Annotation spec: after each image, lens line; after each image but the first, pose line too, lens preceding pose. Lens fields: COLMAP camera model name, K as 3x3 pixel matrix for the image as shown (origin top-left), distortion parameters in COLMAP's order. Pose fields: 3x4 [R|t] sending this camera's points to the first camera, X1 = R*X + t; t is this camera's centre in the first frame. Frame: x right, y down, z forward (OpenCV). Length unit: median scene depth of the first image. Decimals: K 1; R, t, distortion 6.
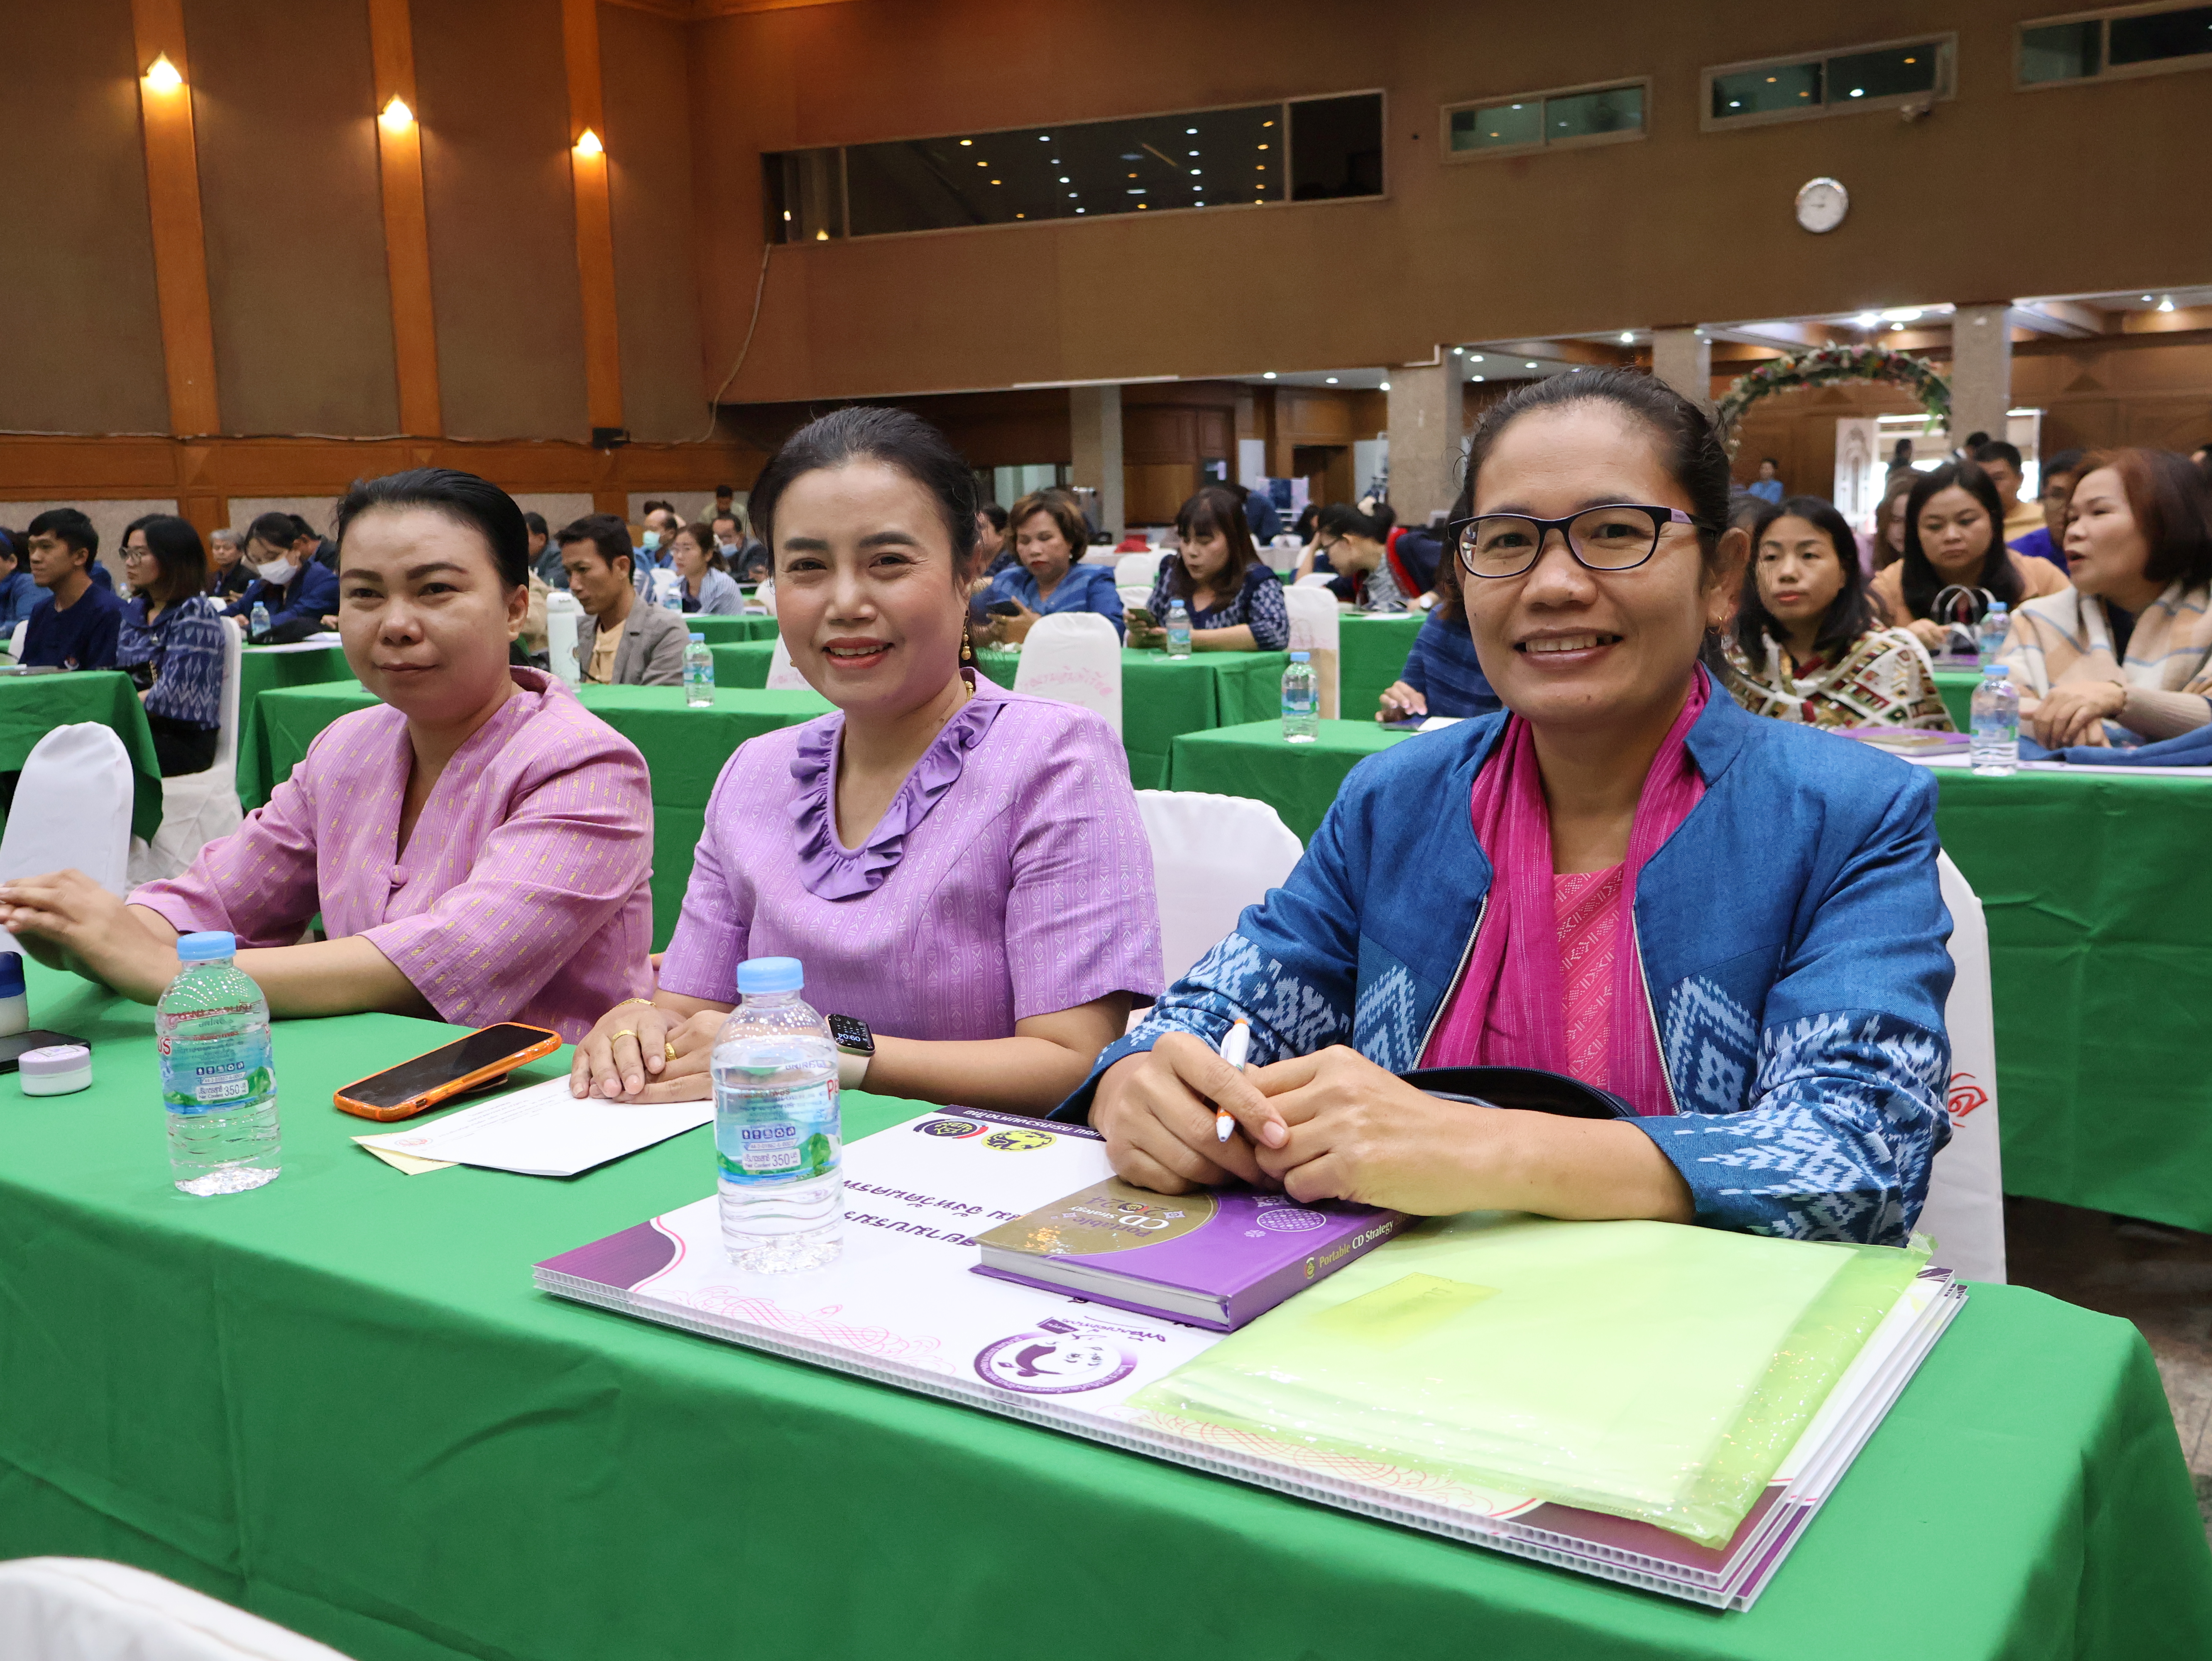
lens RADIAL K [[2109.9, 0, 1116.6], [0, 2109.9, 827.4], [0, 0, 1]] dist [-0.006467, 0.000000]
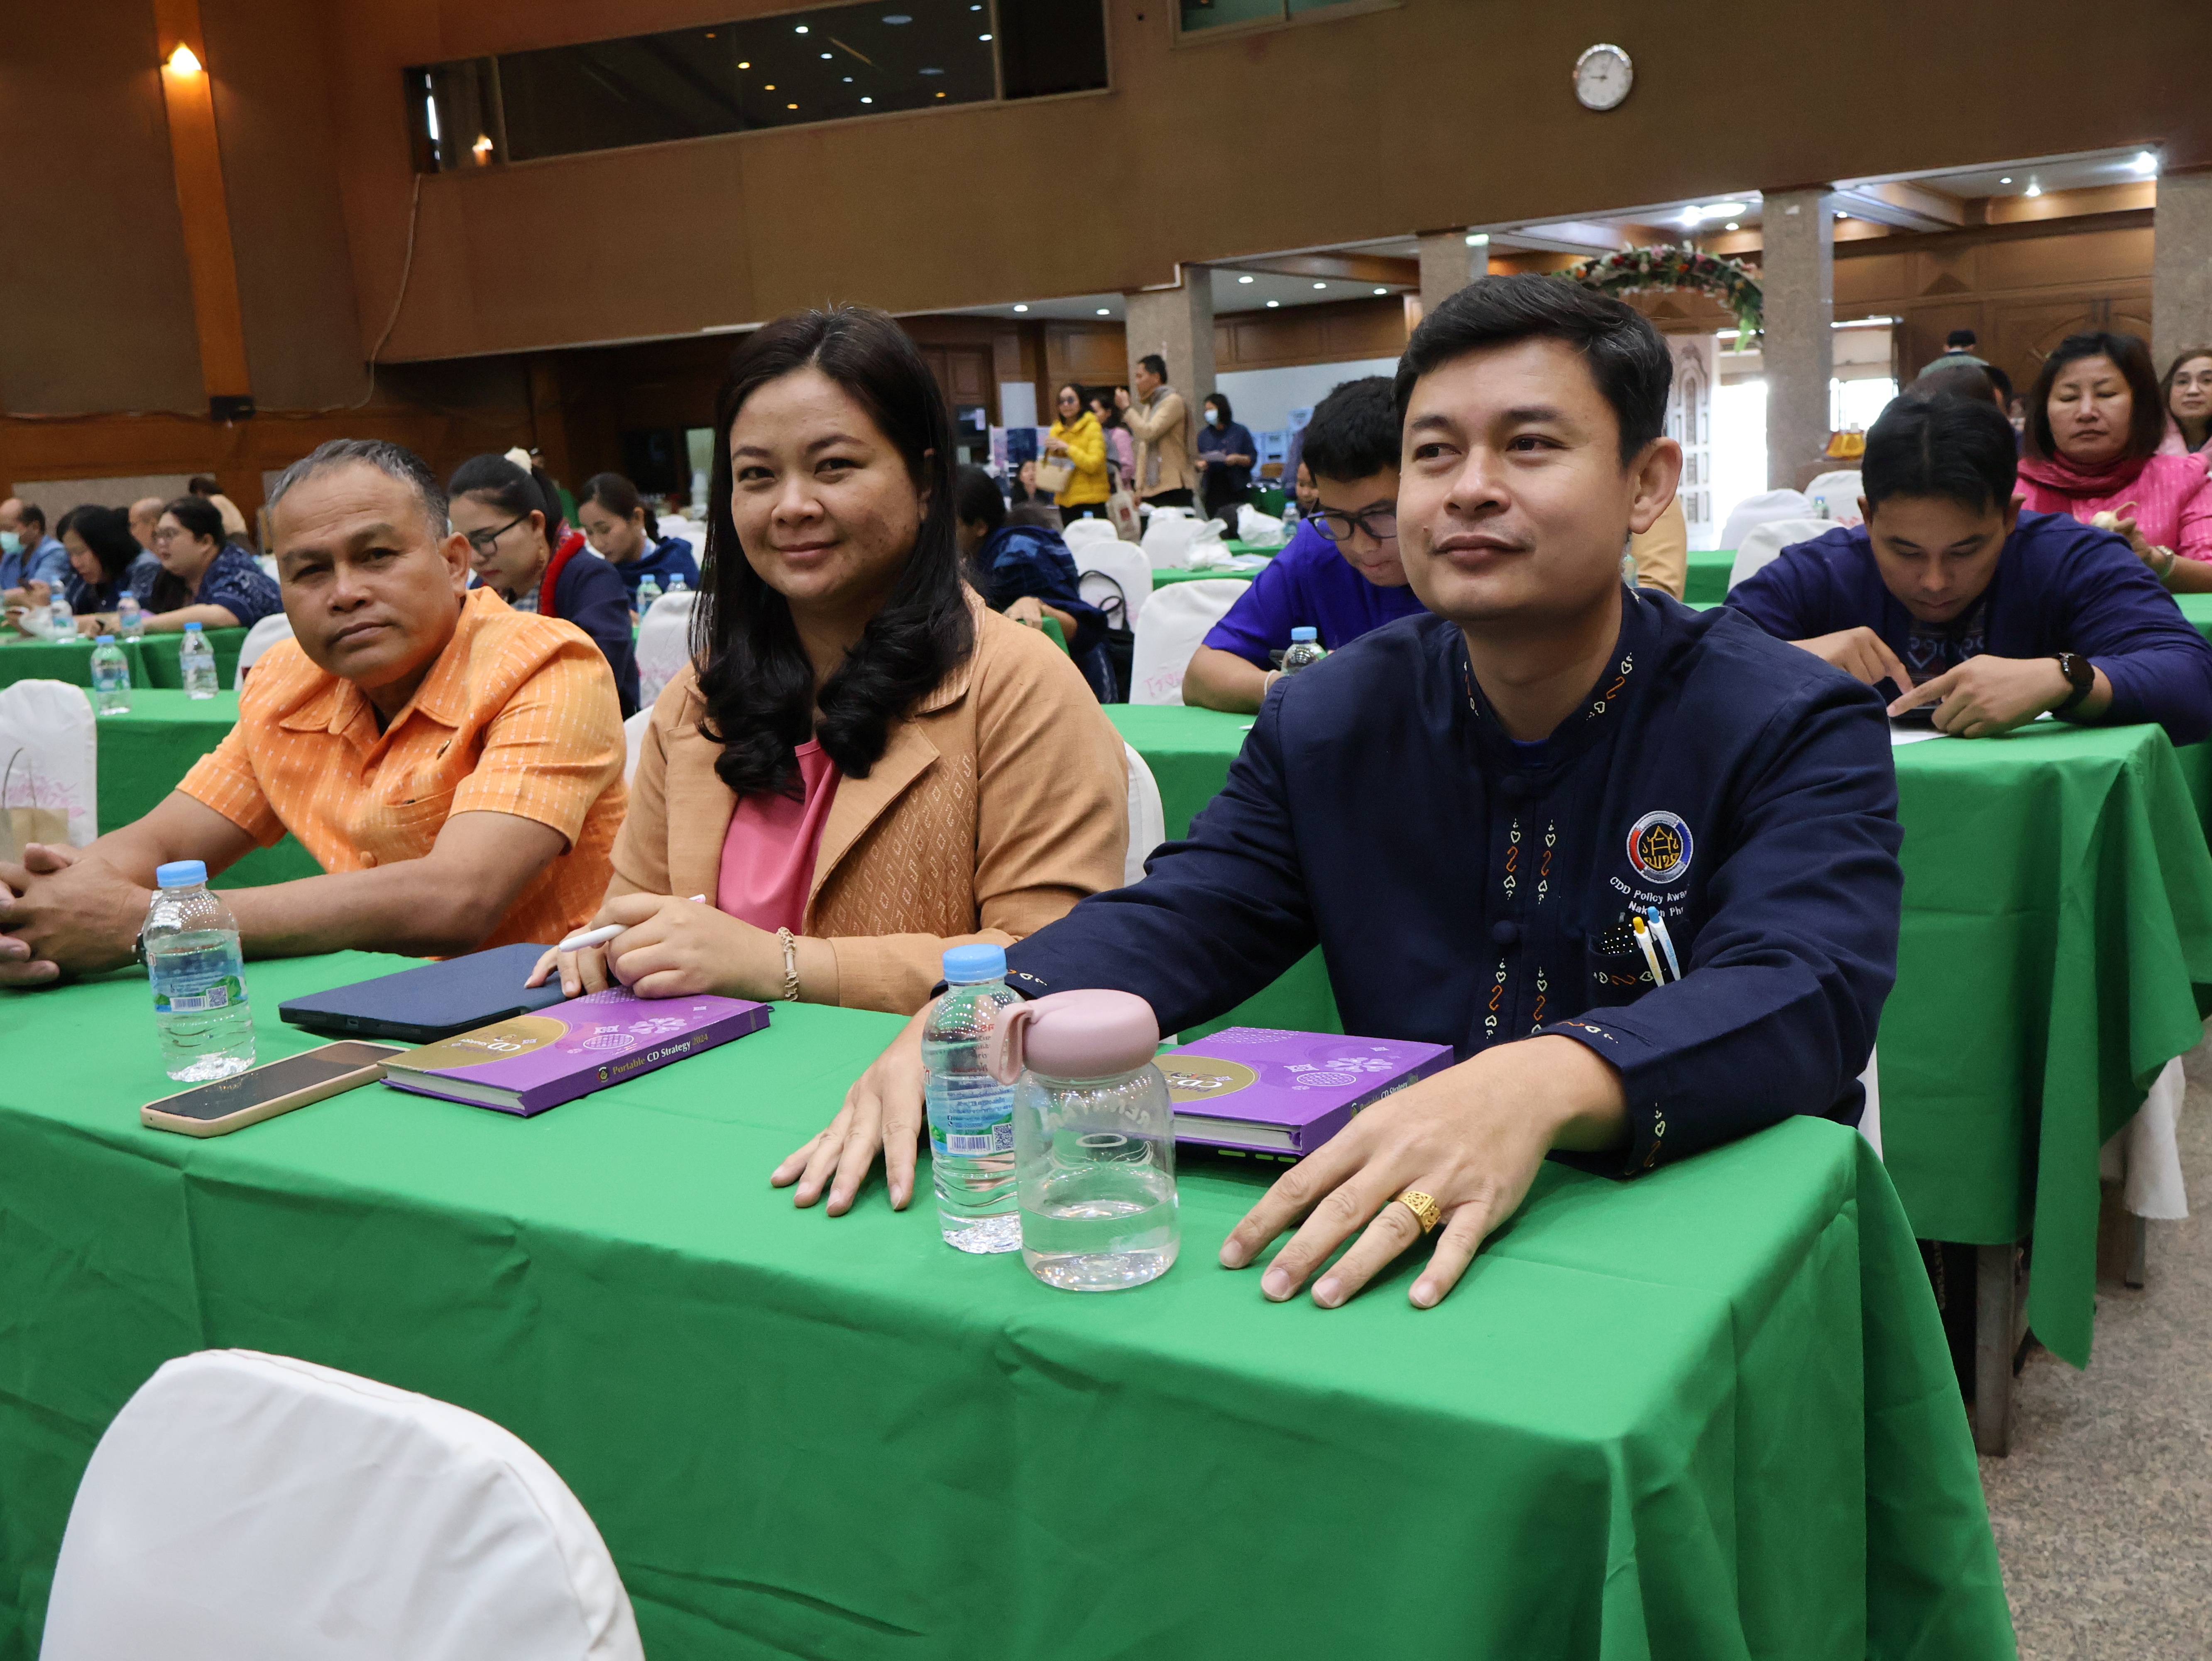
lens RADIAL K [[2109.9, 0, 1098.7], [0, 2109.9, 833.6], [0, 0, 1]] dist [-0.006467, 0.000000]
pose [[0.999254, -0.037084, 0.010806, 0.099195], [0.036761, 0.998913, 0.028671, -0.024340], [-0.011857, -0.028253, 0.999530, 0.140344]]
